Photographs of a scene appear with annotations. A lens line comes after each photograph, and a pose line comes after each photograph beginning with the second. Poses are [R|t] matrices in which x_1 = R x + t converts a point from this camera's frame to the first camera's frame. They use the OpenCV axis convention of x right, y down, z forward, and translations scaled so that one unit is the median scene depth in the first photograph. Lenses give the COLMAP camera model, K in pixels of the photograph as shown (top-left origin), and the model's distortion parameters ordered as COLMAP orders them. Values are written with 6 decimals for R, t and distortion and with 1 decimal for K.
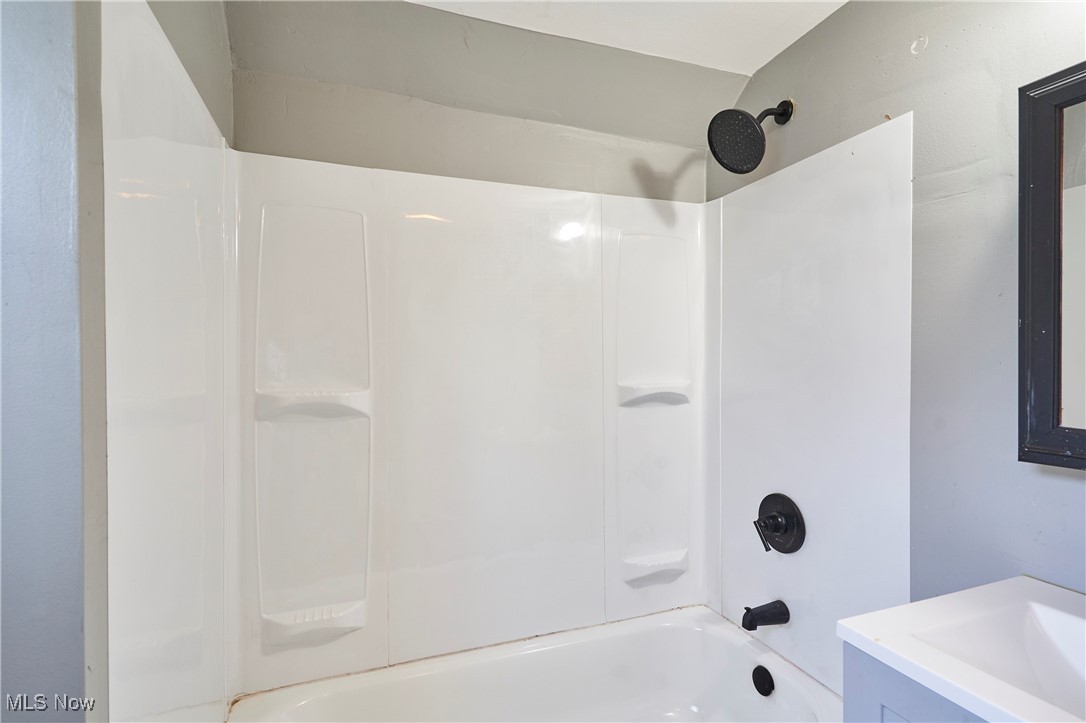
lens RADIAL K [[510.3, 0, 543.4], [0, 510.3, 366.1], [0, 0, 1]] dist [0.002279, 0.000582]
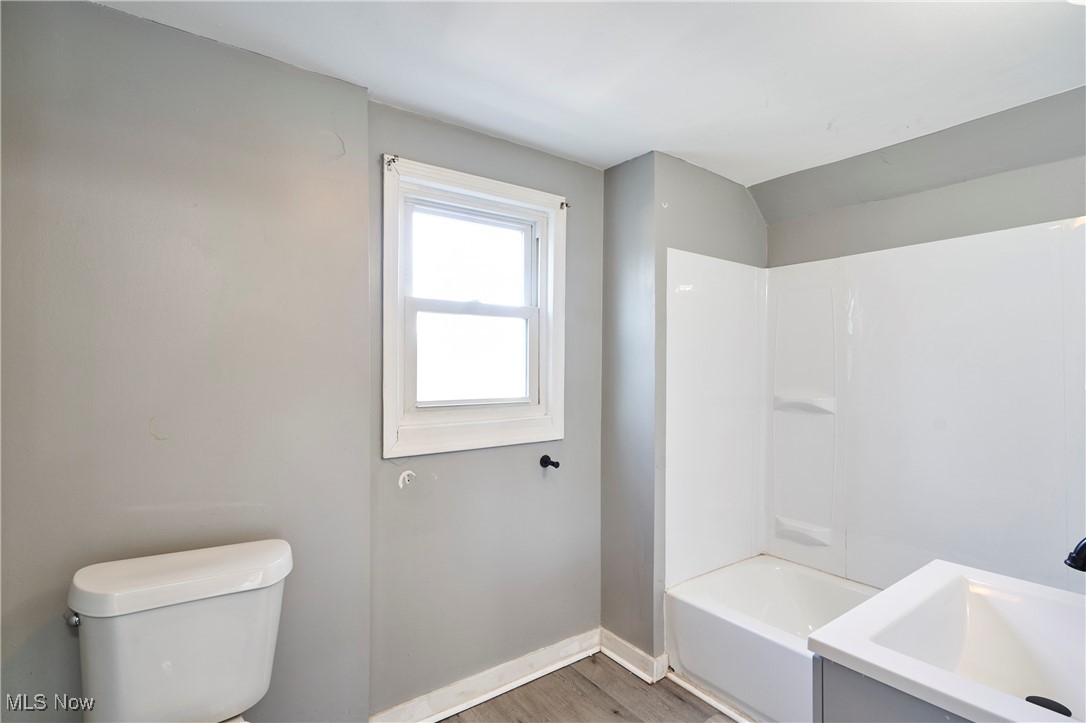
lens RADIAL K [[519.6, 0, 541.1], [0, 519.6, 366.4], [0, 0, 1]] dist [0.003012, 0.000459]
pose [[0.274787, -0.001898, -0.961503, 0.933277], [-0.016256, 0.999846, -0.006620, -0.023255], [0.961368, 0.017449, 0.274713, -0.314735]]
